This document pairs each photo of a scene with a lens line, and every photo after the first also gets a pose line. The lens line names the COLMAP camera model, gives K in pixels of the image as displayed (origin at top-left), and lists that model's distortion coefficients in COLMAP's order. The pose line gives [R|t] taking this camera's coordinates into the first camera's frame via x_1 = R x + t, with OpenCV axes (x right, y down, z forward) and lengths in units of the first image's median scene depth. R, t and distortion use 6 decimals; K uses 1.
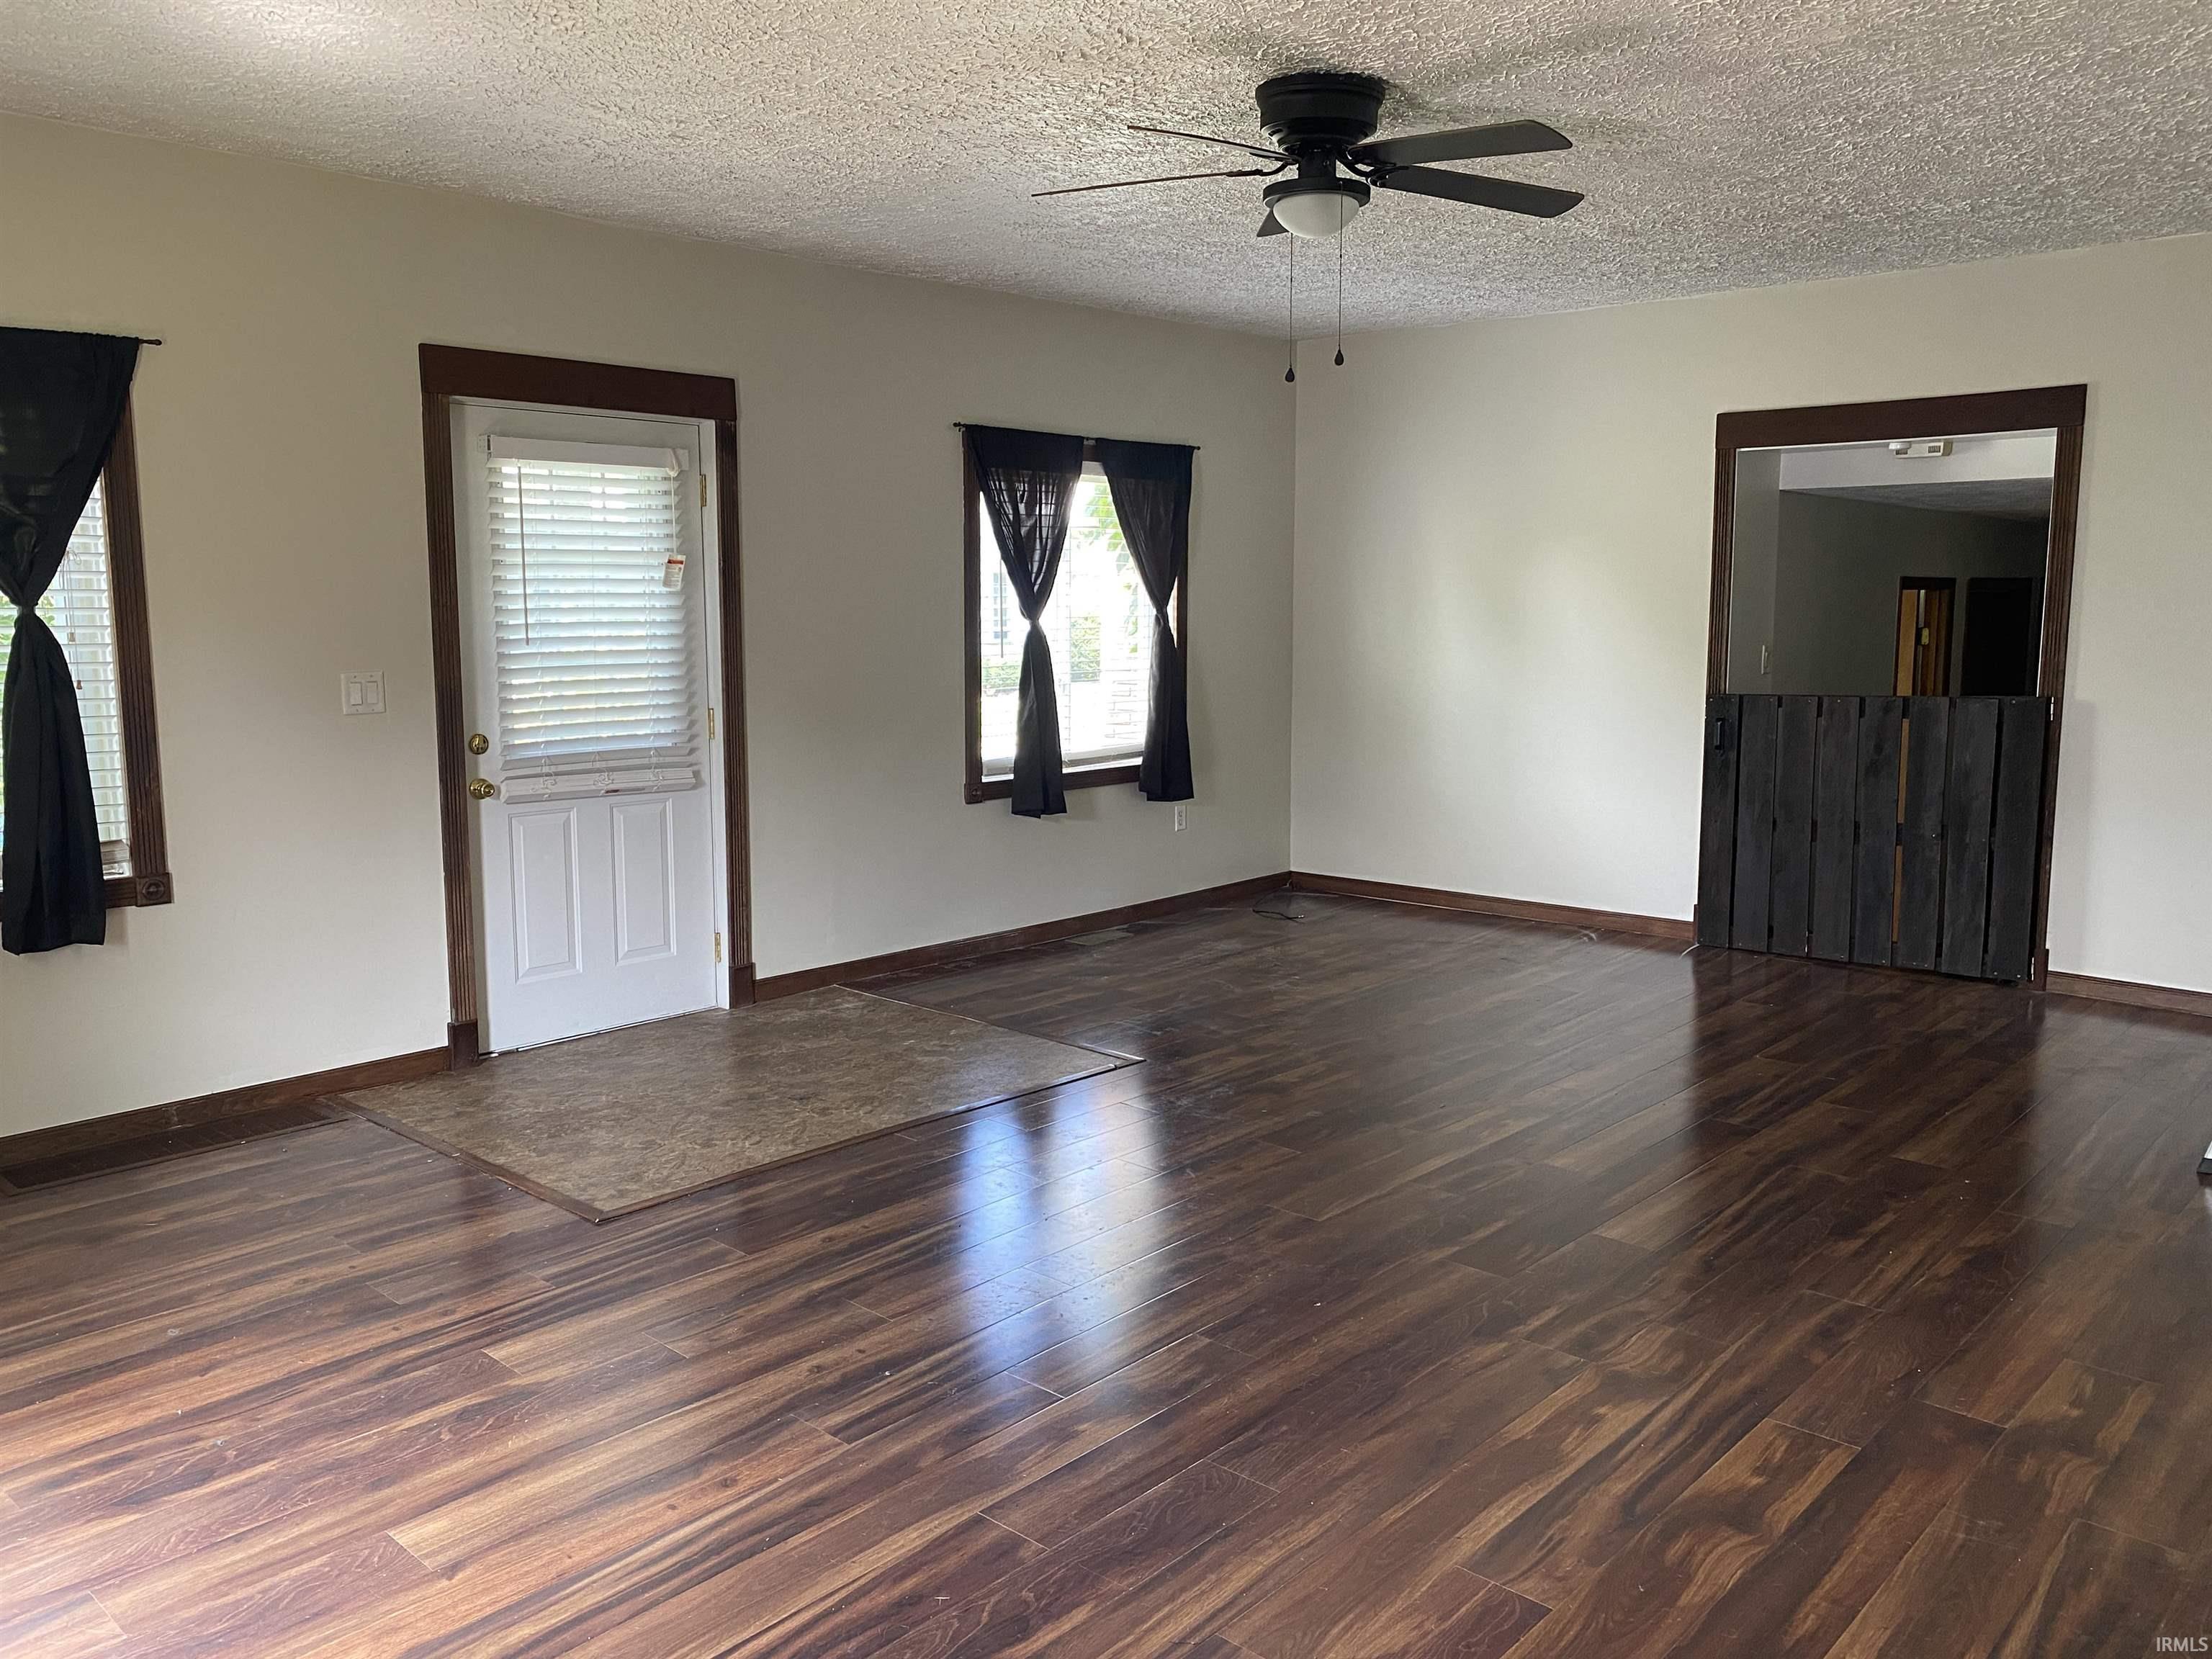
lens RADIAL K [[1708.8, 0, 1101.9], [0, 1708.8, 818.3], [0, 0, 1]] dist [0.020967, 0.004248]
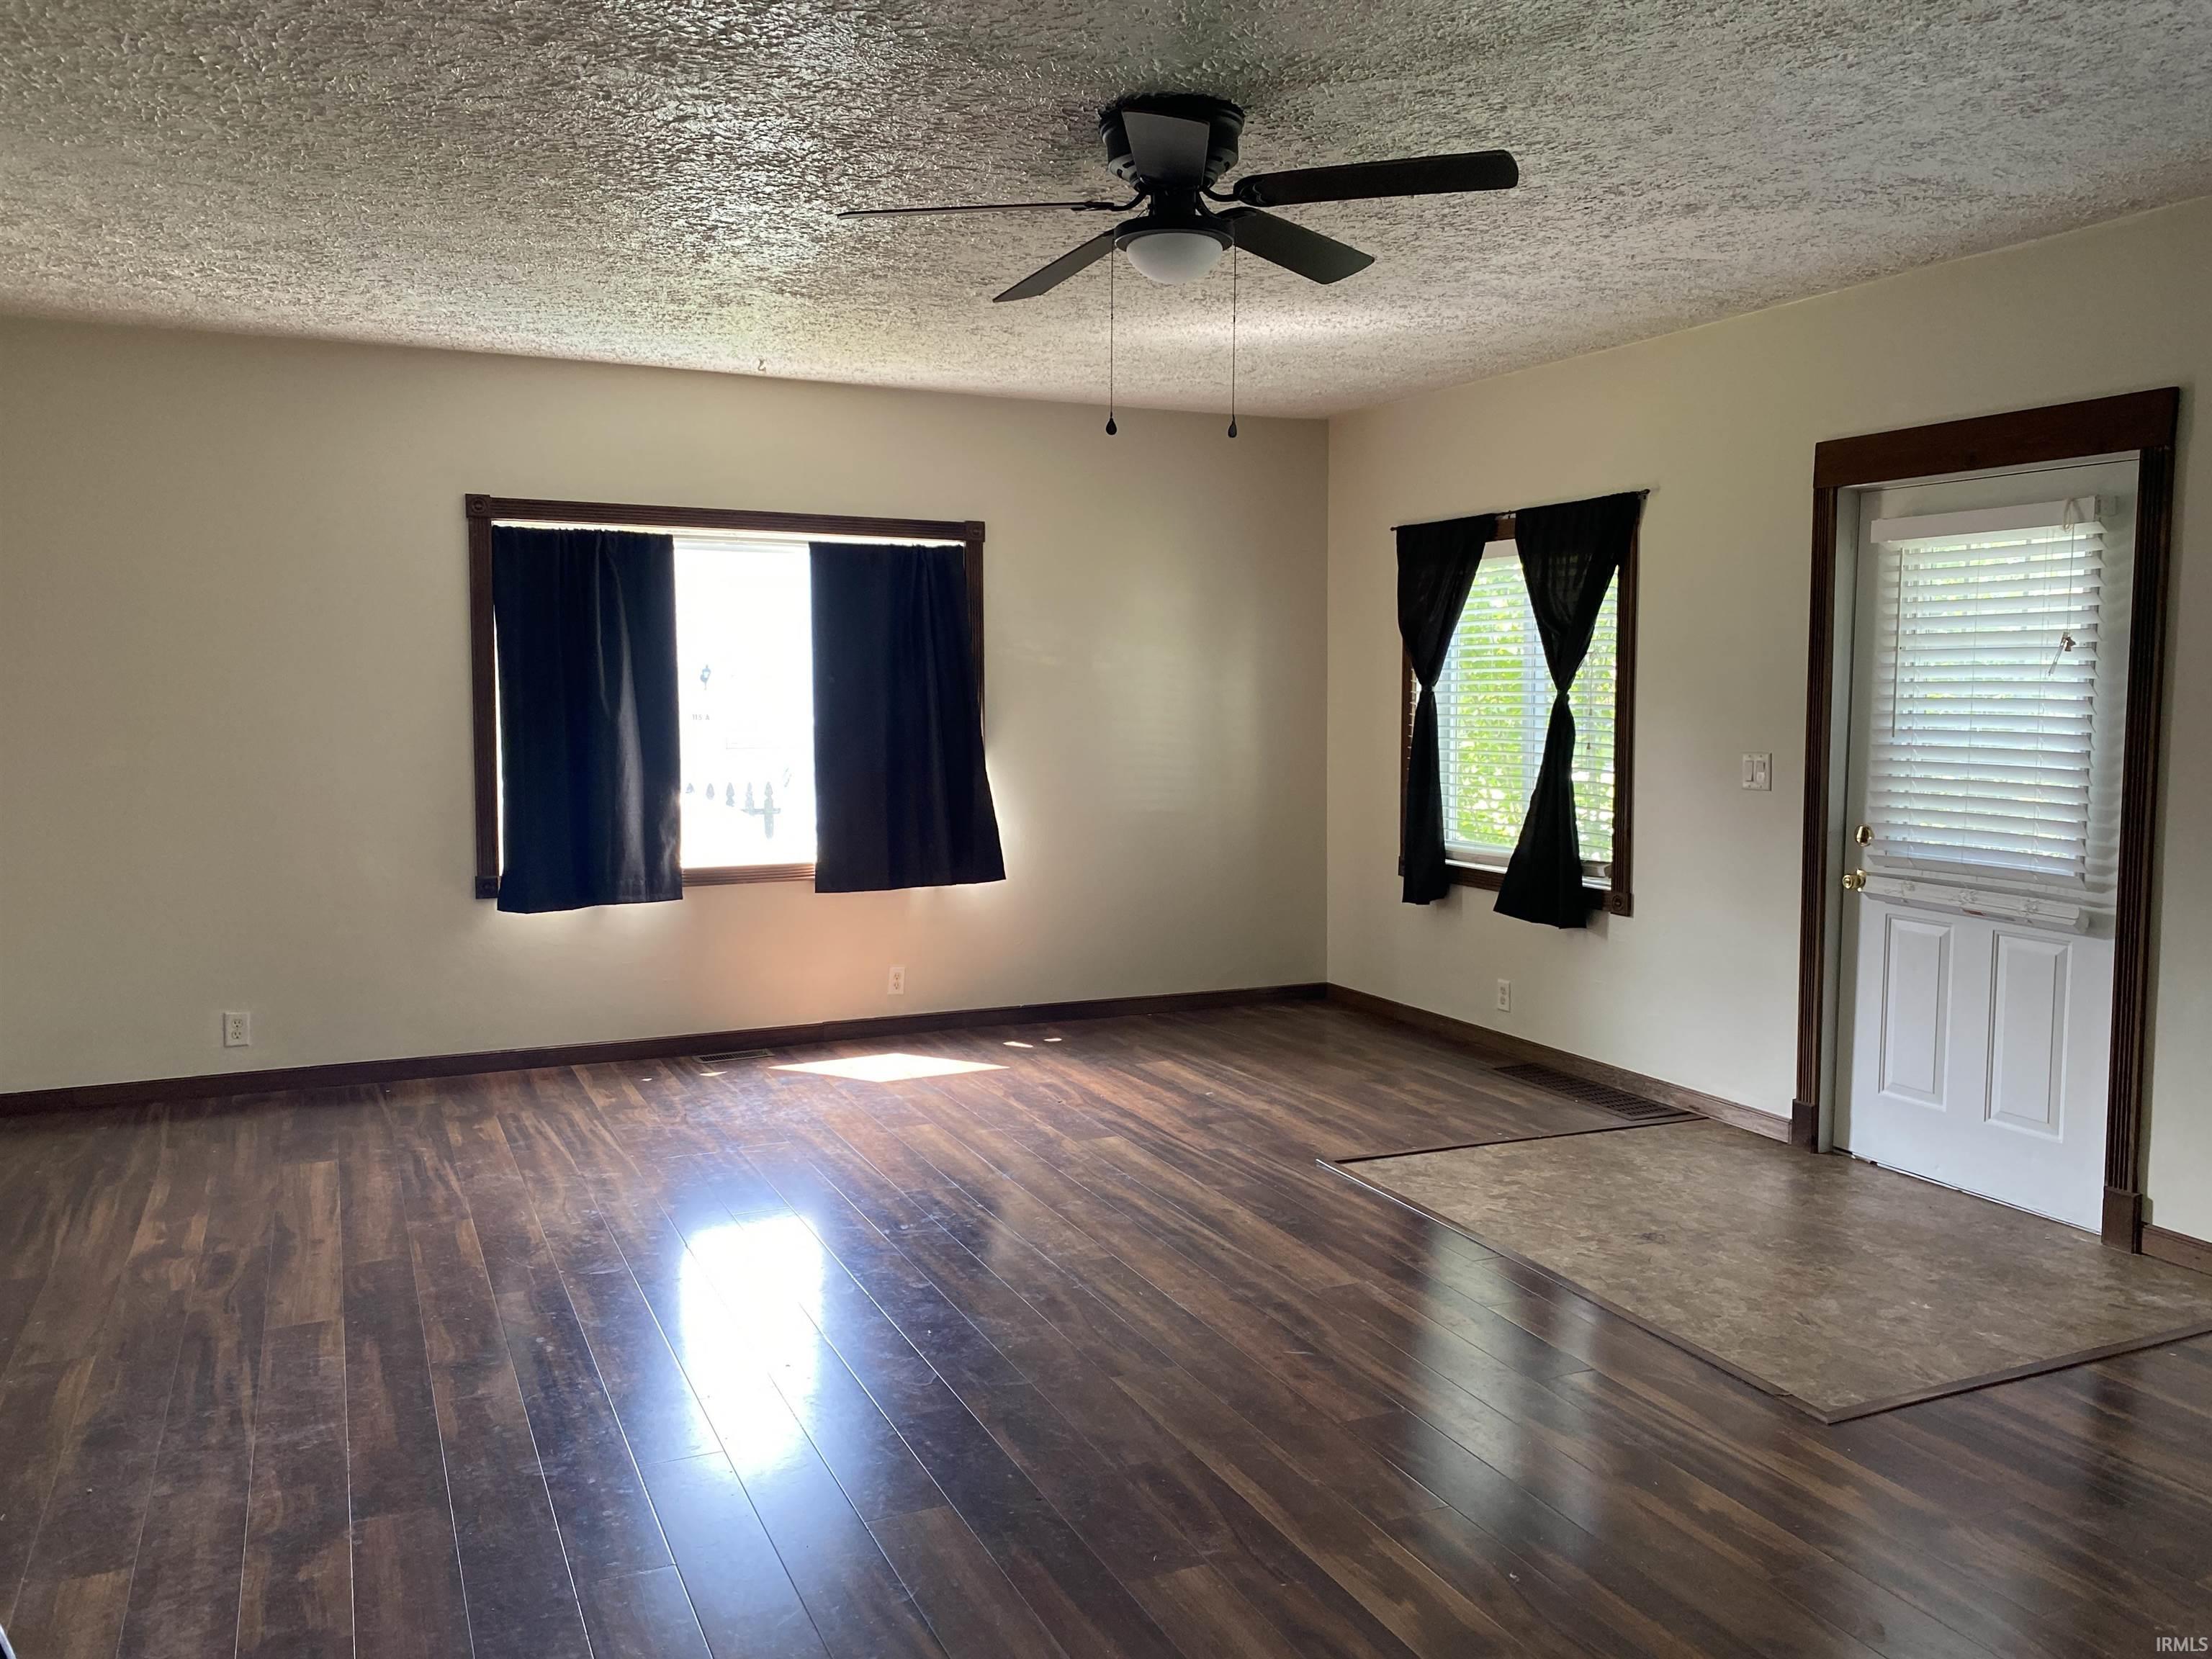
lens RADIAL K [[1708.8, 0, 1101.6], [0, 1708.8, 834.0], [0, 0, 1]] dist [0.020967, 0.004248]
pose [[-0.398083, 0.082404, -0.913641, 0.894428], [-0.124343, 0.981919, 0.142740, -0.165352], [0.908883, 0.170427, -0.380639, 1.245451]]
